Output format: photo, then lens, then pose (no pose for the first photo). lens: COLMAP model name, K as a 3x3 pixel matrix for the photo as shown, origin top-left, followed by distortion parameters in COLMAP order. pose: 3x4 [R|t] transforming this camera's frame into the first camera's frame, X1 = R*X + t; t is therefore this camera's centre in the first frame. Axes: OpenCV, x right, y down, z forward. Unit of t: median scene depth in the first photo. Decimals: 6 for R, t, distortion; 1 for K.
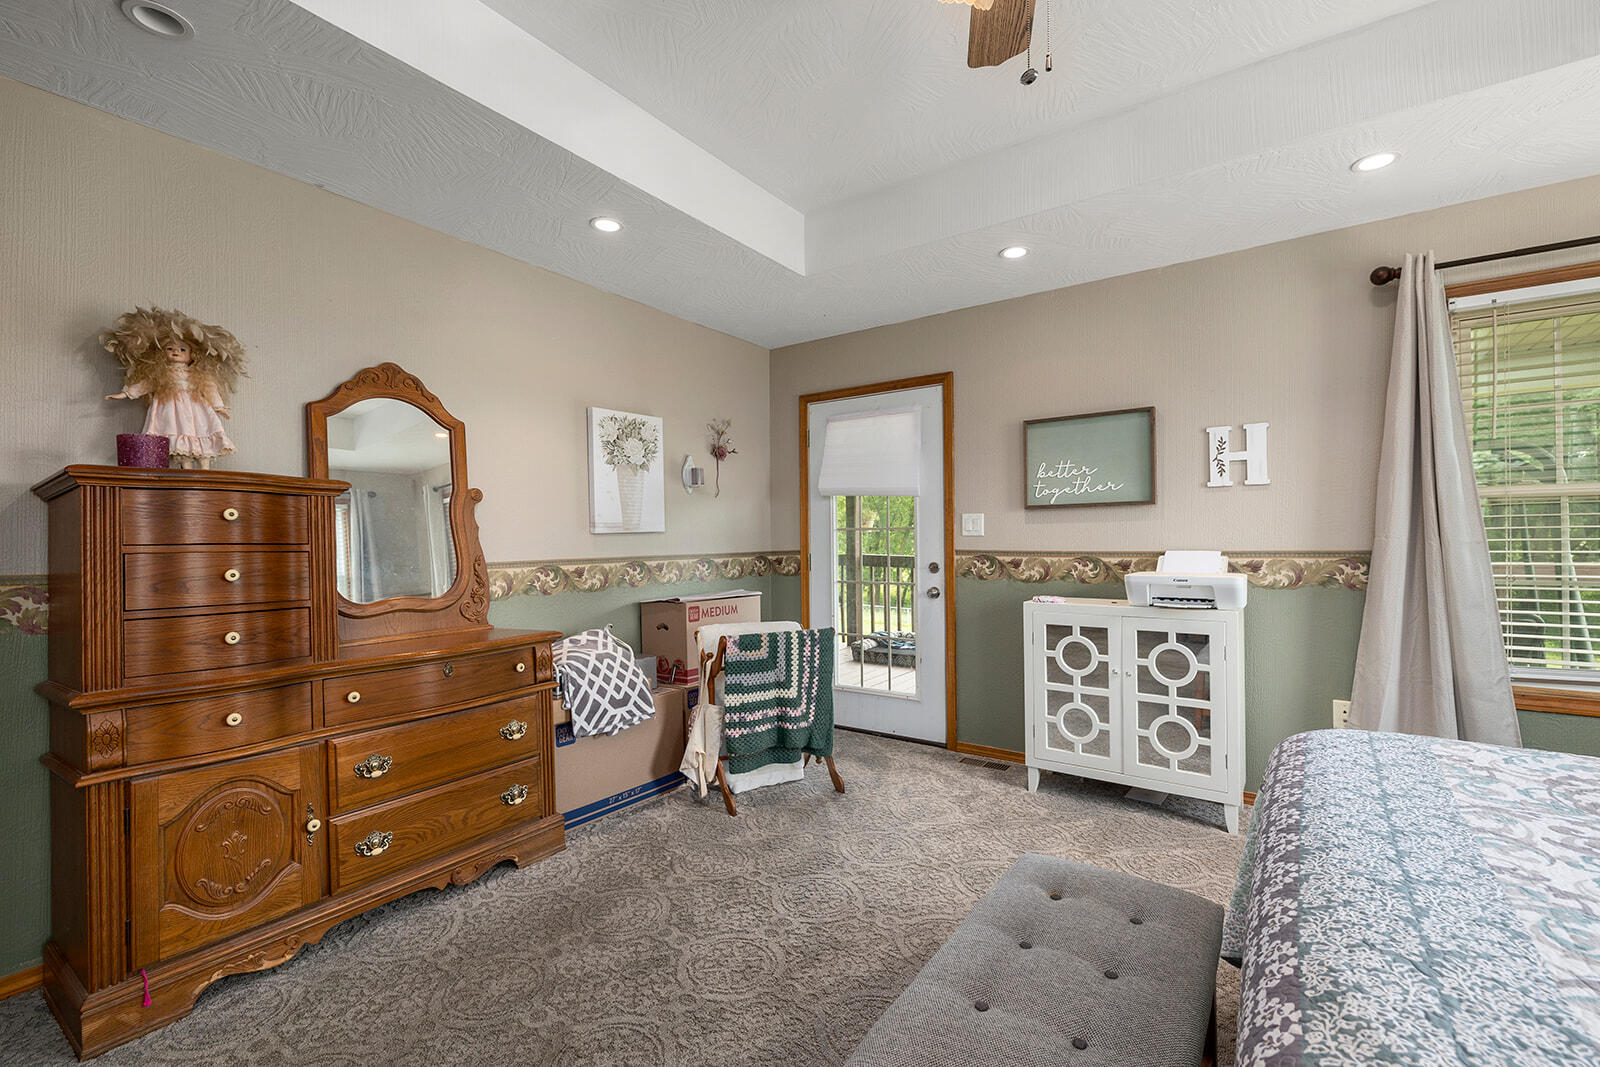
lens RADIAL K [[681.7, 0, 799.2], [0, 681.7, 540.5], [0, 0, 1]] dist [-0.000980, 0.000138]
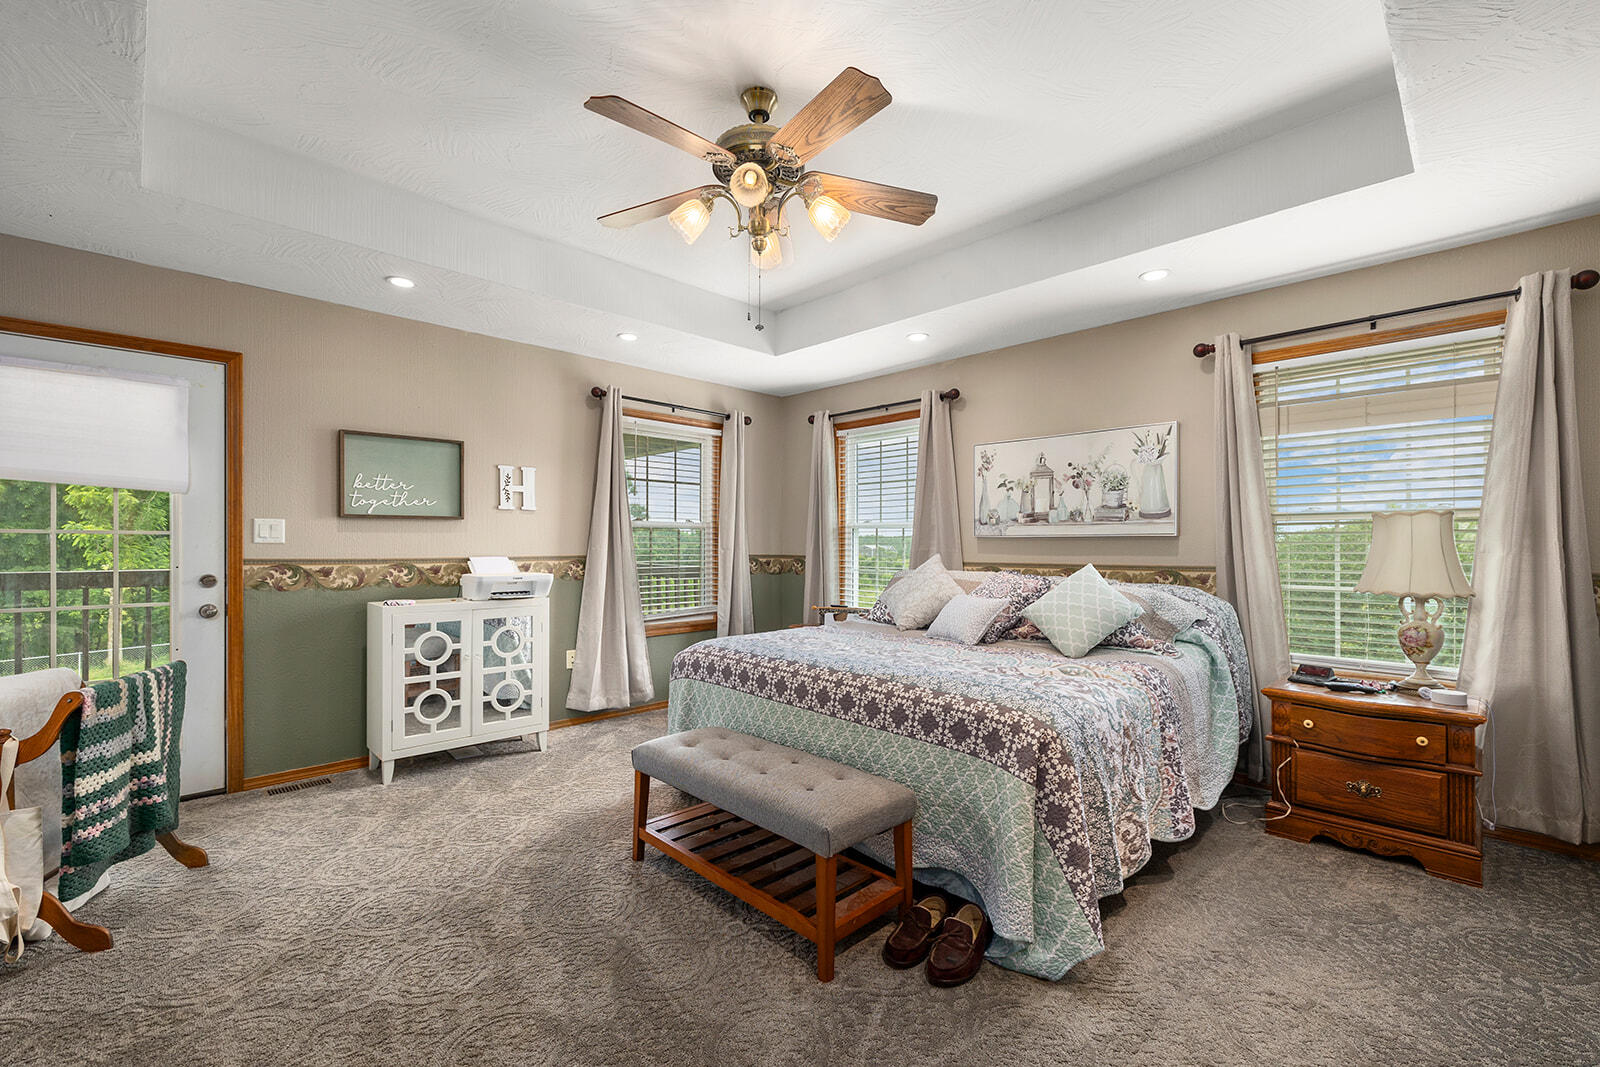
lens RADIAL K [[681.7, 0, 799.2], [0, 681.7, 540.5], [0, 0, 1]] dist [-0.000980, 0.000138]
pose [[0.174799, 0.014543, 0.984497, -0.609189], [-0.002640, 0.999894, -0.014301, 0.000690], [-0.984601, -0.000099, 0.174819, 0.180679]]
